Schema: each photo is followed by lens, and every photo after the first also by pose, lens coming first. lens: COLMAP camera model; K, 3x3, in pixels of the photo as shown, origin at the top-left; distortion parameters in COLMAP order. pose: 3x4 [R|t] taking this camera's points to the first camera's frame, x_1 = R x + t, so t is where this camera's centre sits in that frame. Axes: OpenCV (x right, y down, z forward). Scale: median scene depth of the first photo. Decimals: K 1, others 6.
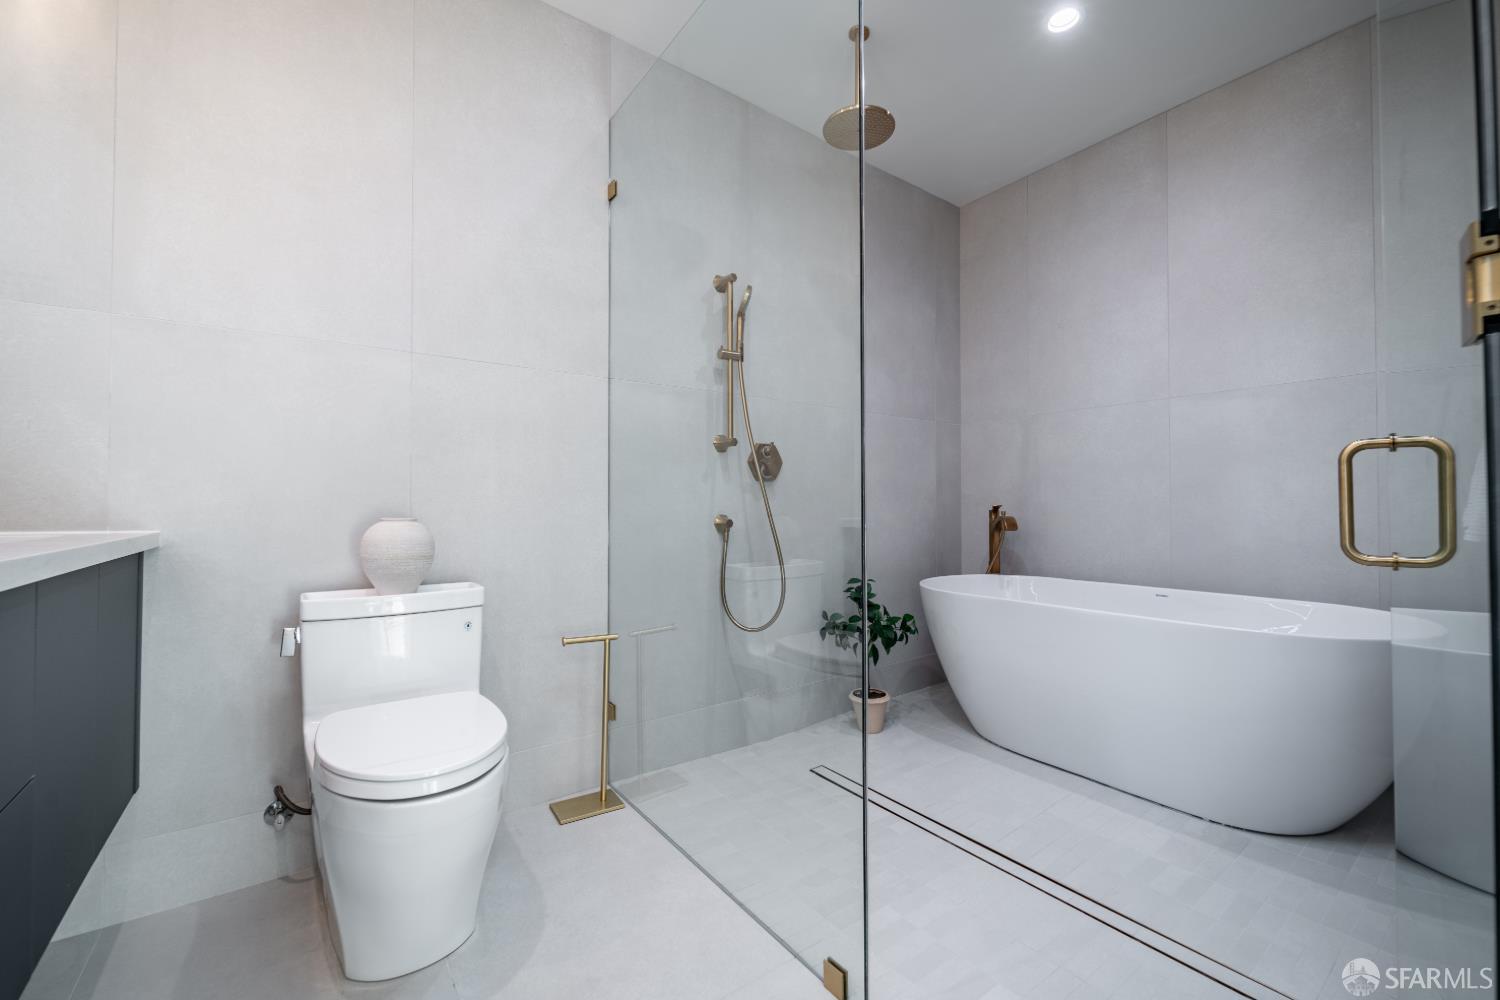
lens RADIAL K [[606.4, 0, 749.7], [0, 606.4, 496.2], [0, 0, 1]] dist [0.000948, -0.001115]
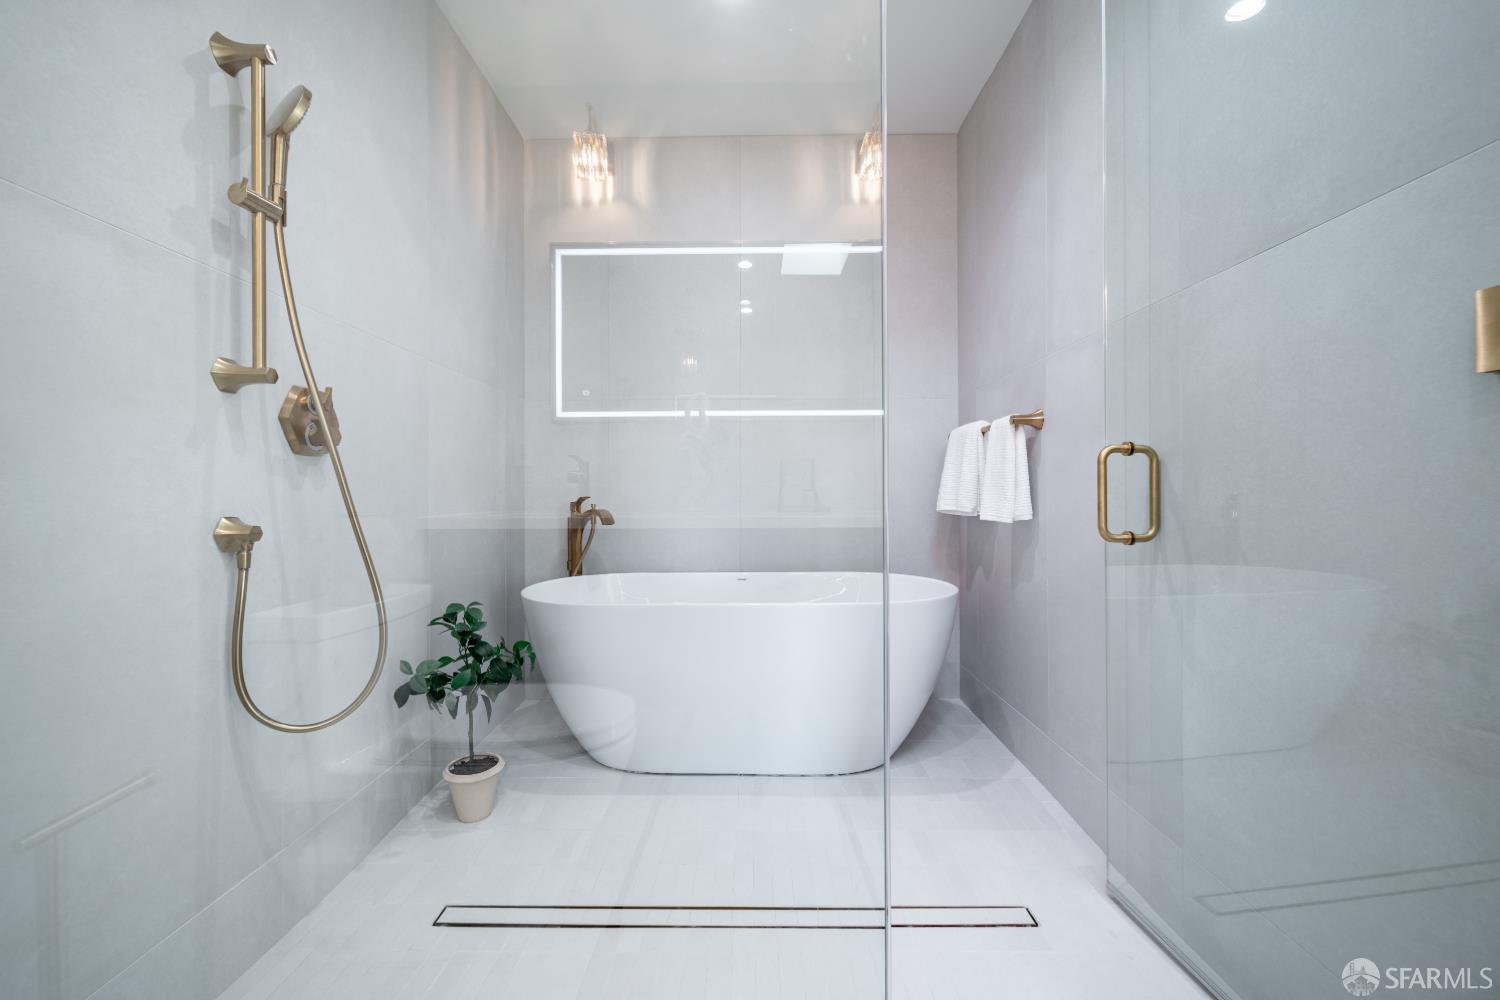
lens RADIAL K [[613.5, 0, 750.0], [0, 613.5, 500.0], [0, 0, 1]] dist [0.000435, -0.000238]
pose [[0.596831, -0.005818, 0.802346, -0.199326], [-0.008820, 0.999866, 0.013811, 0.005730], [-0.802319, -0.015320, 0.596699, 0.351473]]
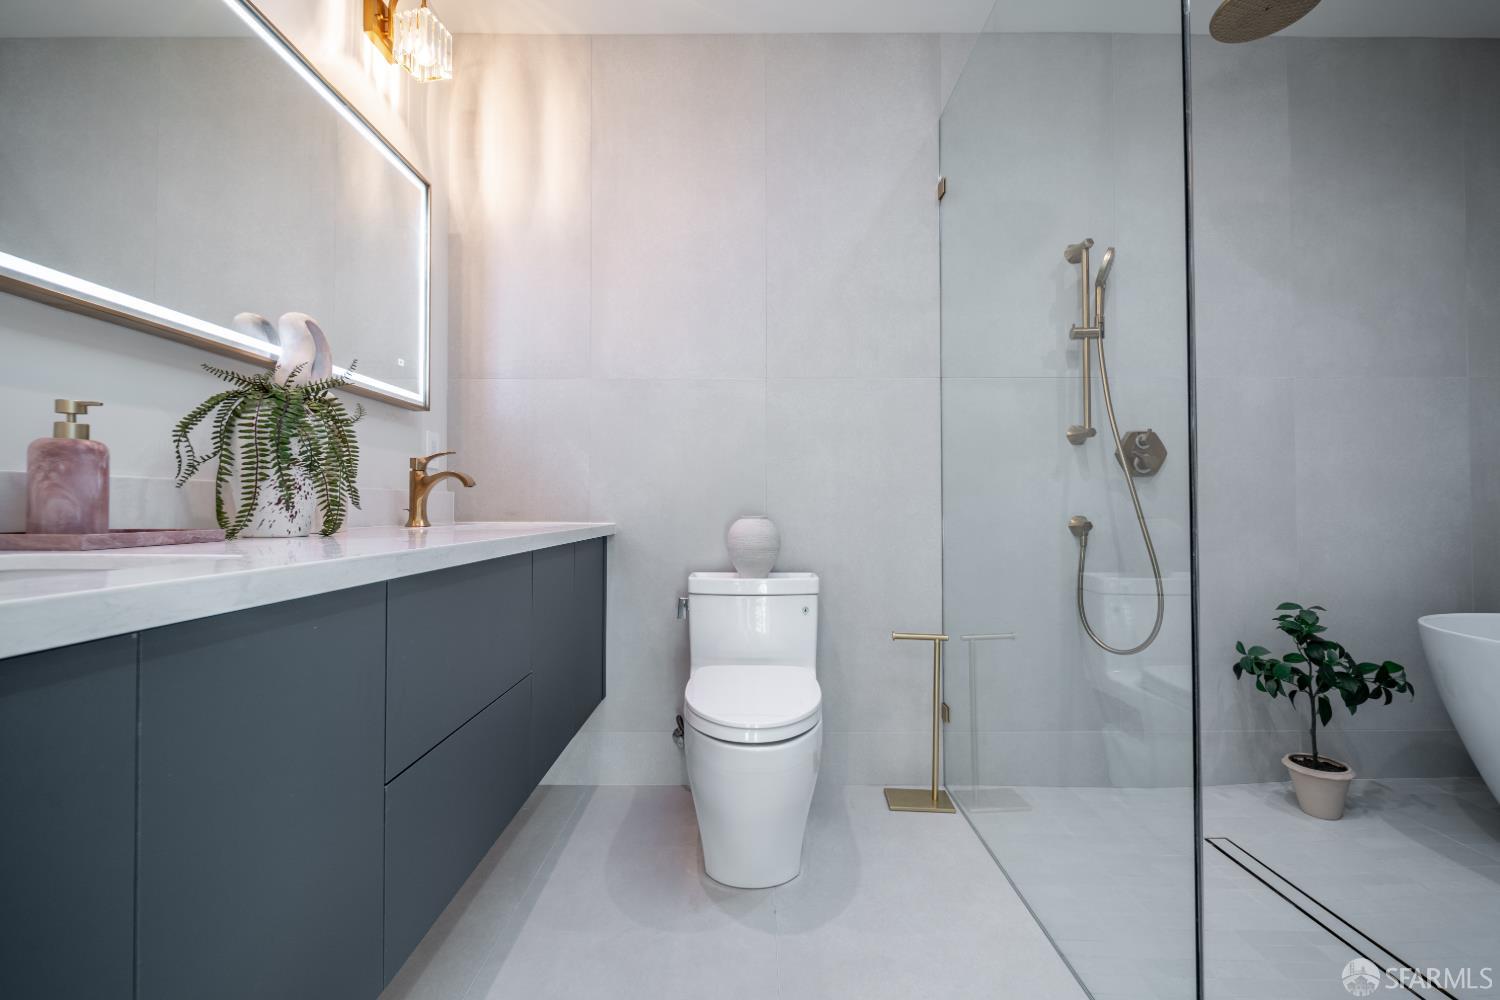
lens RADIAL K [[606.4, 0, 749.7], [0, 606.4, 496.2], [0, 0, 1]] dist [0.000948, -0.001115]
pose [[0.807201, -0.010458, -0.590184, 0.088919], [0.009726, 0.999943, -0.004417, 0.001248], [0.590196, -0.002175, 0.807257, 0.009544]]
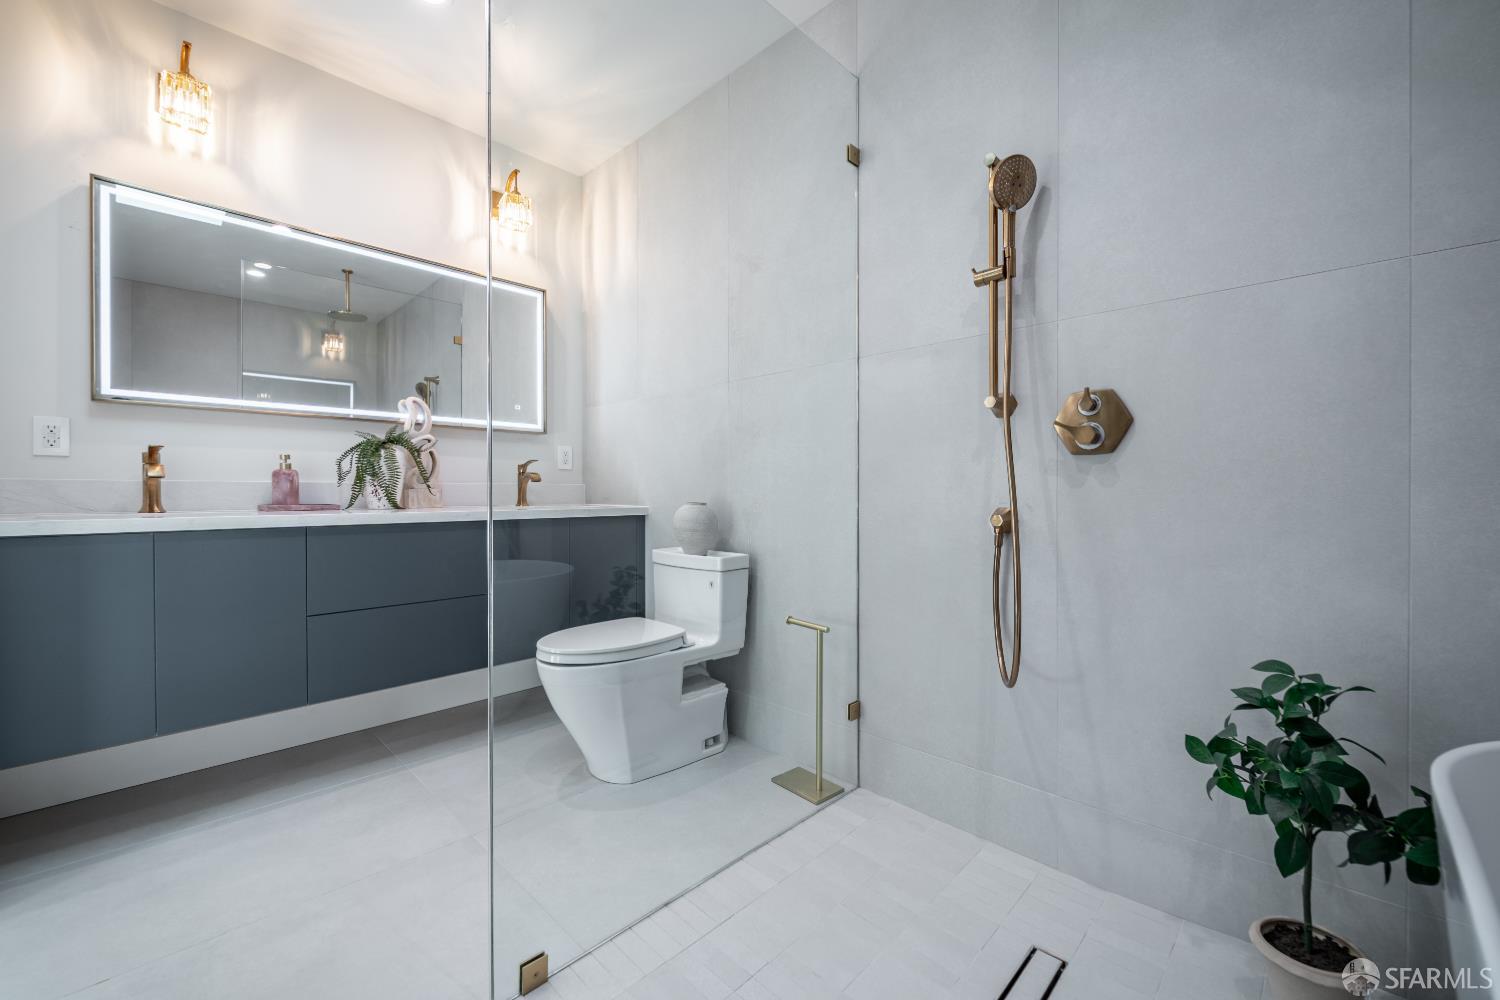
lens RADIAL K [[606.4, 0, 749.7], [0, 606.4, 496.2], [0, 0, 1]] dist [0.000948, -0.001115]
pose [[0.162619, 0.007556, -0.986660, 0.593747], [0.015893, 0.999821, 0.010276, 0.005664], [0.986561, -0.017352, 0.162470, 0.607634]]
